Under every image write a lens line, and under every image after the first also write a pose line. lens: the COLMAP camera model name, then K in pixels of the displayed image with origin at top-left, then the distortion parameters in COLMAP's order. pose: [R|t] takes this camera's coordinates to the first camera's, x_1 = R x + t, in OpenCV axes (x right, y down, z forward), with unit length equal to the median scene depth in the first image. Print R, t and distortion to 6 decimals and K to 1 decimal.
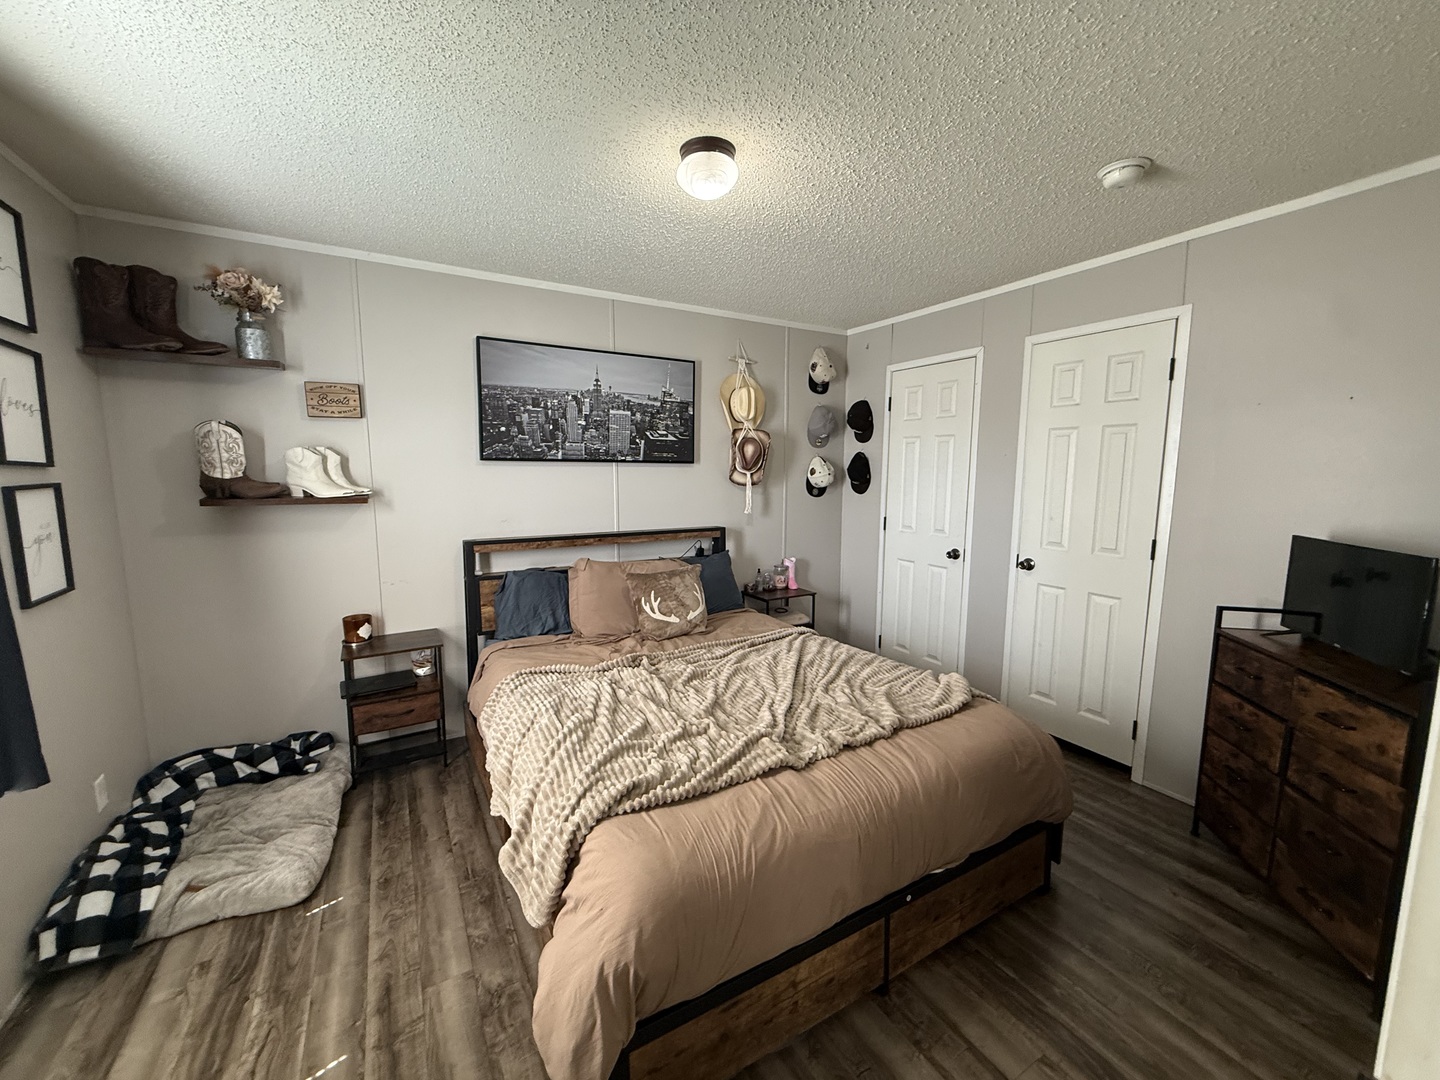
lens RADIAL K [[573.1, 0, 716.3], [0, 573.1, 538.0], [0, 0, 1]] dist [0.000430, 0.000145]
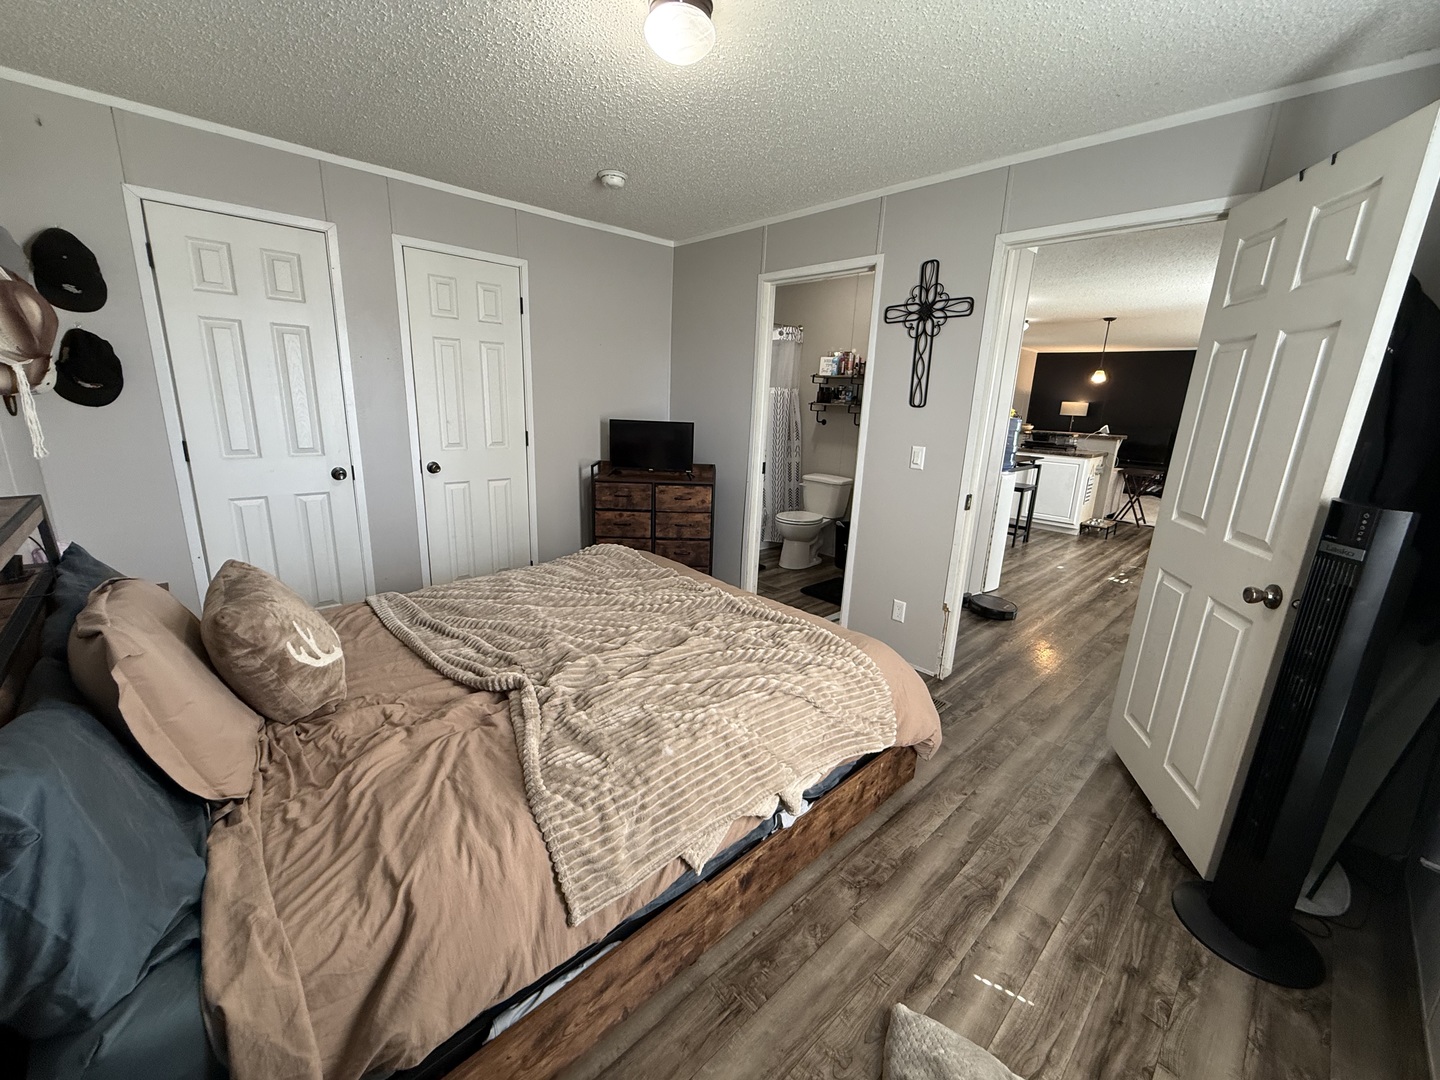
lens RADIAL K [[573.1, 0, 716.3], [0, 573.1, 538.0], [0, 0, 1]] dist [0.000430, 0.000145]
pose [[-0.227423, -0.247605, 0.941791, -0.876177], [0.081757, 0.958864, 0.271836, -0.108072], [-0.970358, 0.138819, -0.197824, 1.030075]]
